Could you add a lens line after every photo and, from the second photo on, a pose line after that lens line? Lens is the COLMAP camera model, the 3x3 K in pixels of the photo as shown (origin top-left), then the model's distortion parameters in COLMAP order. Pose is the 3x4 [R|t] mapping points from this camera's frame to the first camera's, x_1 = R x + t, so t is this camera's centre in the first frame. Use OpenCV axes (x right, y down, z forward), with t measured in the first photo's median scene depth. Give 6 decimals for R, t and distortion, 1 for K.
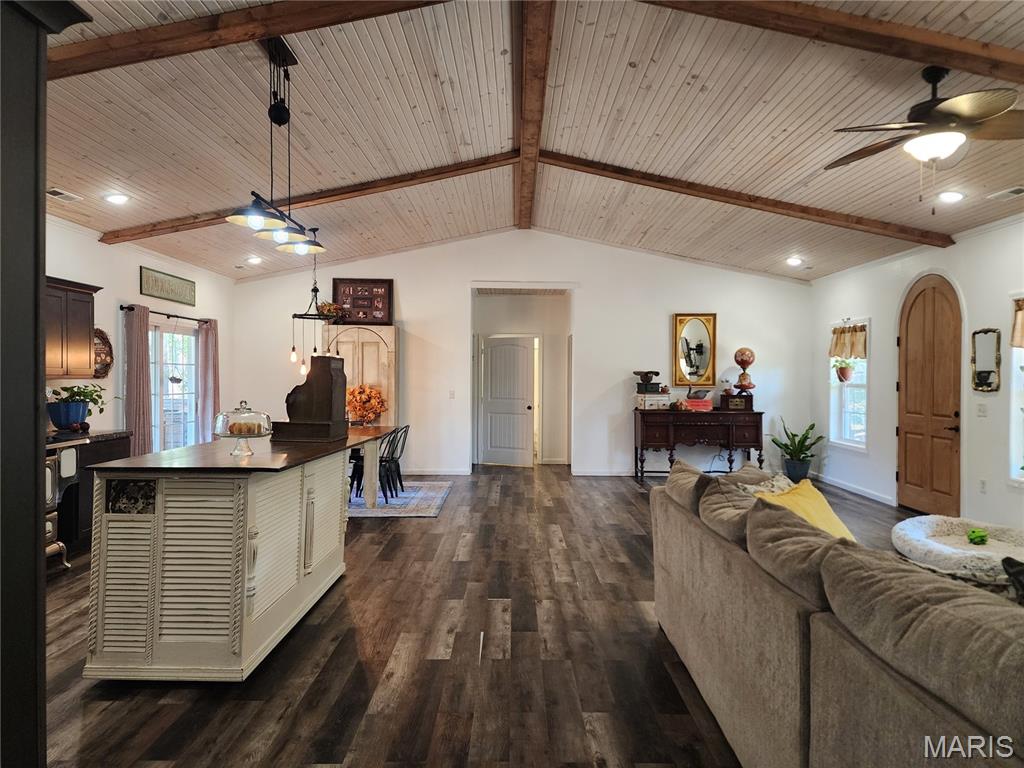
lens RADIAL K [[687.0, 0, 517.8], [0, 687.0, 382.0], [0, 0, 1]] dist [0.036610, -0.040159]
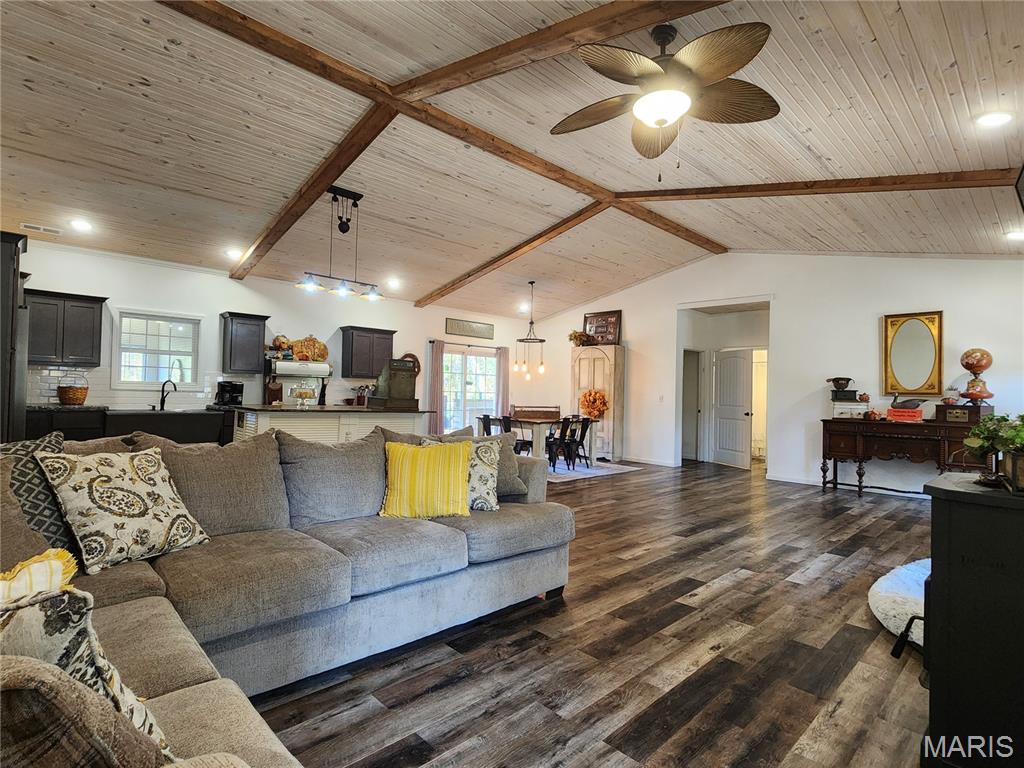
lens RADIAL K [[521.0, 0, 486.8], [0, 521.0, 386.3], [0, 0, 1]] dist [-0.002208, -0.000490]
pose [[0.668841, 0.004144, -0.743394, 0.400262], [-0.026339, 0.999489, -0.018126, 0.022001], [0.742939, 0.031704, 0.668608, 0.153348]]
